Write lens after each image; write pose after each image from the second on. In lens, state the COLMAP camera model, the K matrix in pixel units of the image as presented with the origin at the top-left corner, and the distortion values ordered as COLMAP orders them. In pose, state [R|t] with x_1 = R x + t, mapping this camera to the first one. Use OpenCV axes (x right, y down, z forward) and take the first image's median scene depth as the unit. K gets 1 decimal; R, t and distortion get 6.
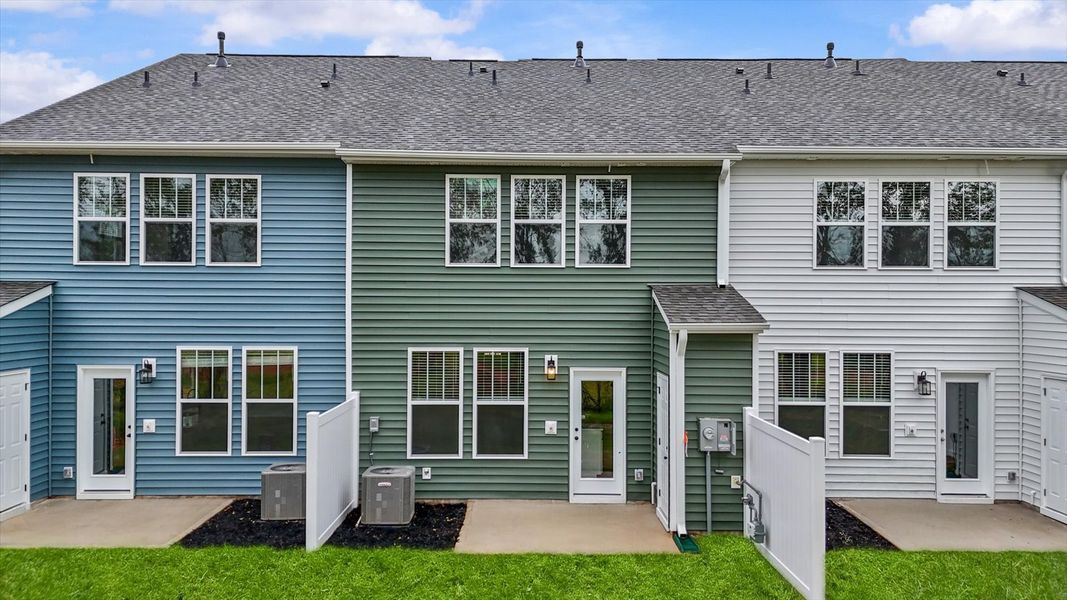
lens RADIAL K [[771.6, 0, 532.7], [0, 771.6, 303.4], [0, 0, 1]] dist [0.056093, -0.001155]
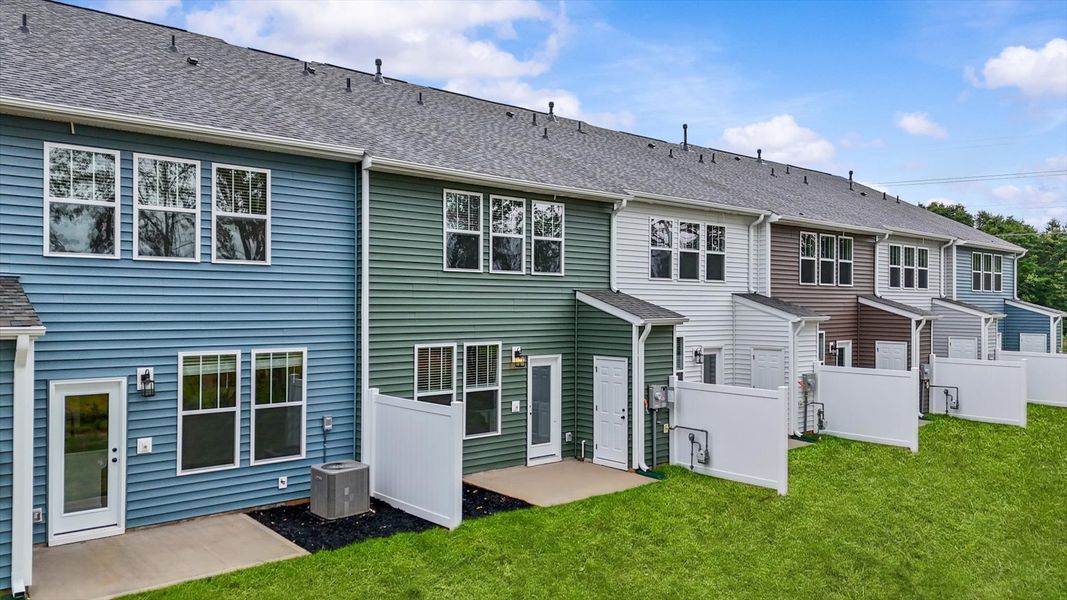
lens RADIAL K [[802.2, 0, 533.5], [0, 802.2, 300.0], [0, 0, 1]] dist [0.057339, -0.001859]
pose [[0.748370, 0.002324, 0.663277, -0.767983], [-0.002383, 0.999997, -0.000816, -0.004909], [-0.663277, -0.000970, 0.748373, 0.040814]]
